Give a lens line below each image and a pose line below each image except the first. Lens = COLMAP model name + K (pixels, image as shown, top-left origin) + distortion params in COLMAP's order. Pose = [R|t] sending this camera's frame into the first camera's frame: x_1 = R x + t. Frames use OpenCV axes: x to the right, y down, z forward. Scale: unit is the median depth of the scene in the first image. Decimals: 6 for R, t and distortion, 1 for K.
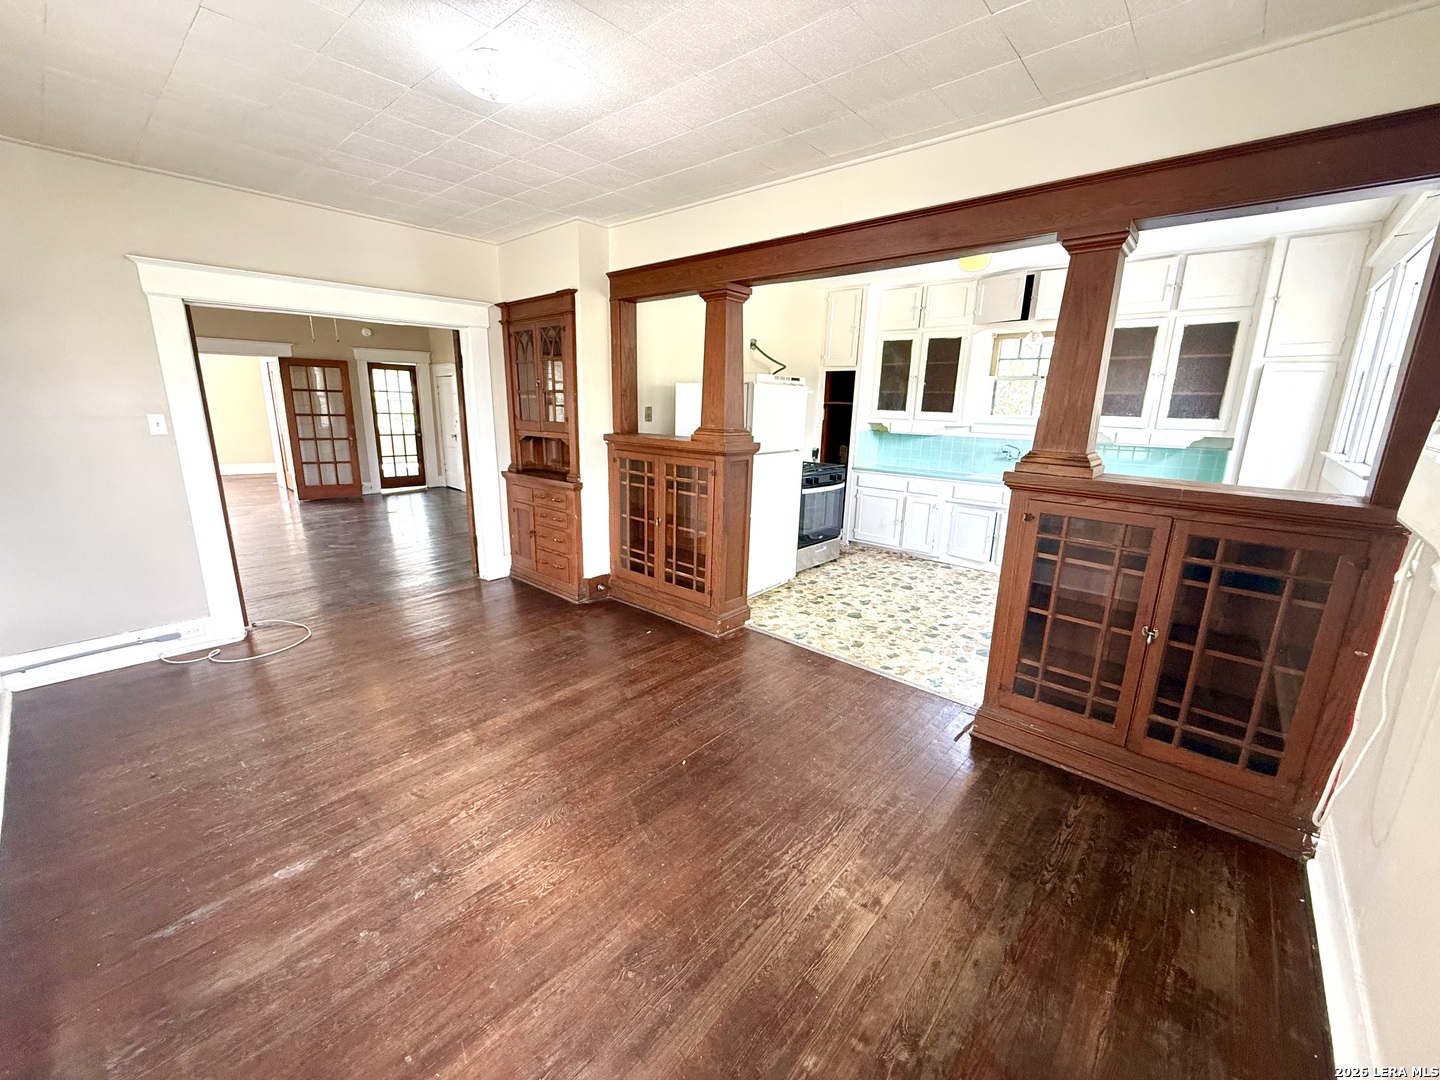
lens RADIAL K [[572.8, 0, 717.0], [0, 572.8, 539.5], [0, 0, 1]] dist [0.000019, 0.000059]
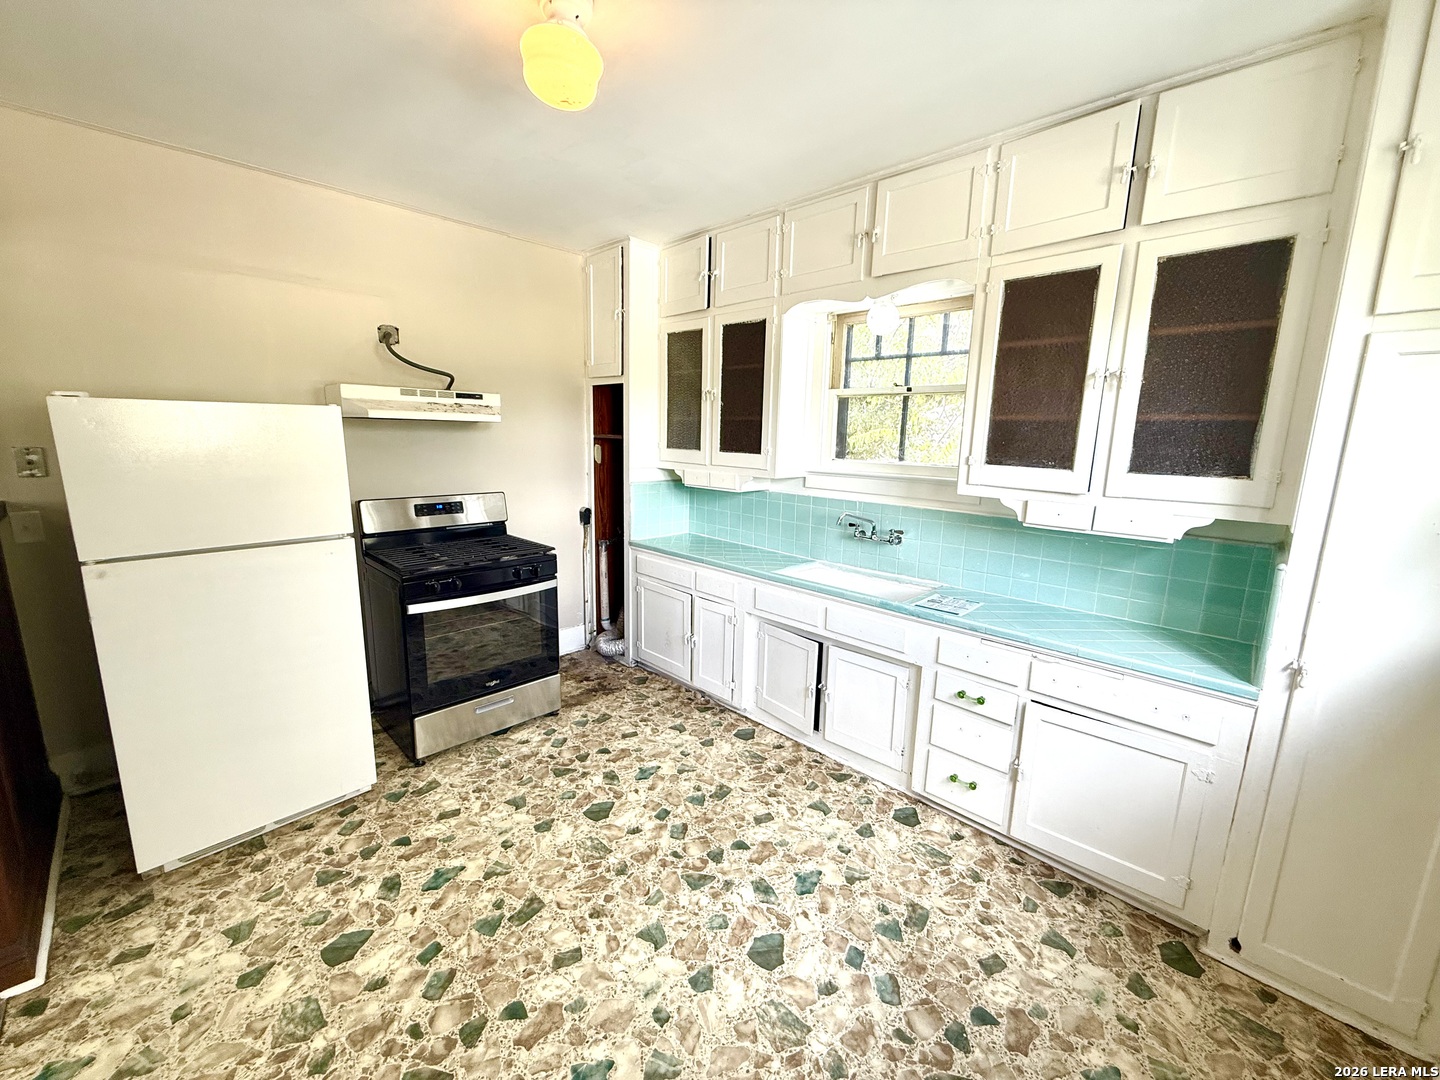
lens RADIAL K [[572.8, 0, 718.4], [0, 572.8, 540.4], [0, 0, 1]] dist [0.000019, 0.000059]
pose [[0.998432, 0.008394, -0.055342, 0.409437], [-0.011021, 0.998818, -0.047344, -0.112175], [0.054880, 0.047880, 0.997344, 0.451237]]
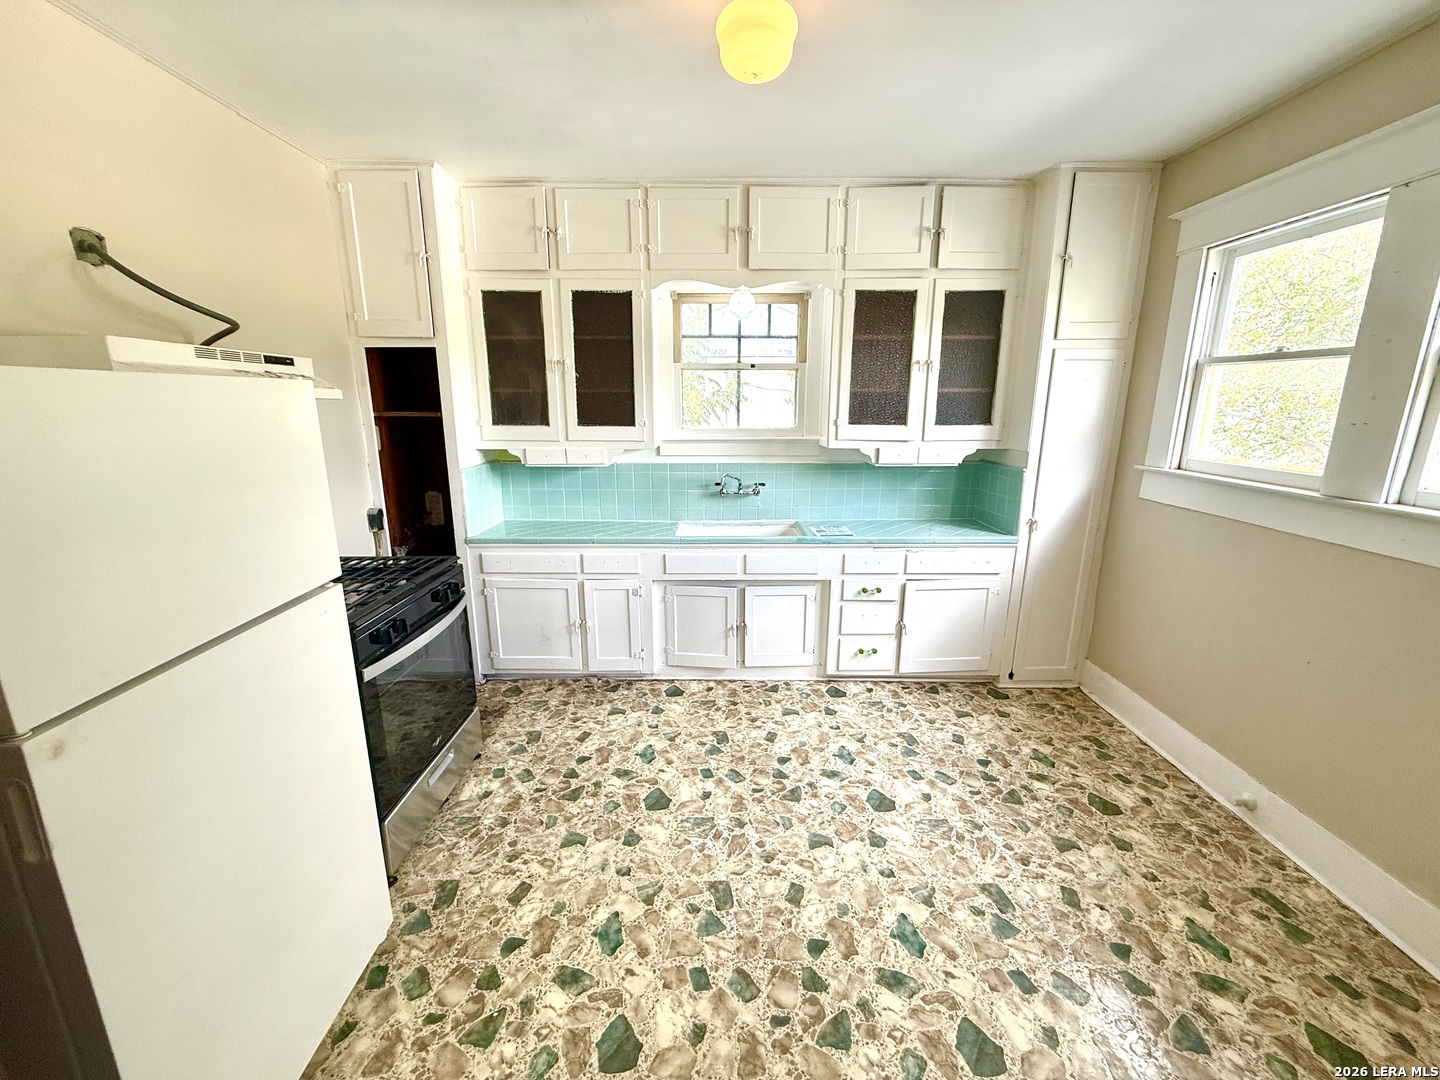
lens RADIAL K [[572.8, 0, 717.3], [0, 572.8, 539.8], [0, 0, 1]] dist [0.000019, 0.000059]
pose [[0.753055, -0.176048, 0.633968, 0.093417], [0.170162, 0.982869, 0.070810, -0.139195], [-0.635573, 0.054553, 0.770111, 0.524373]]
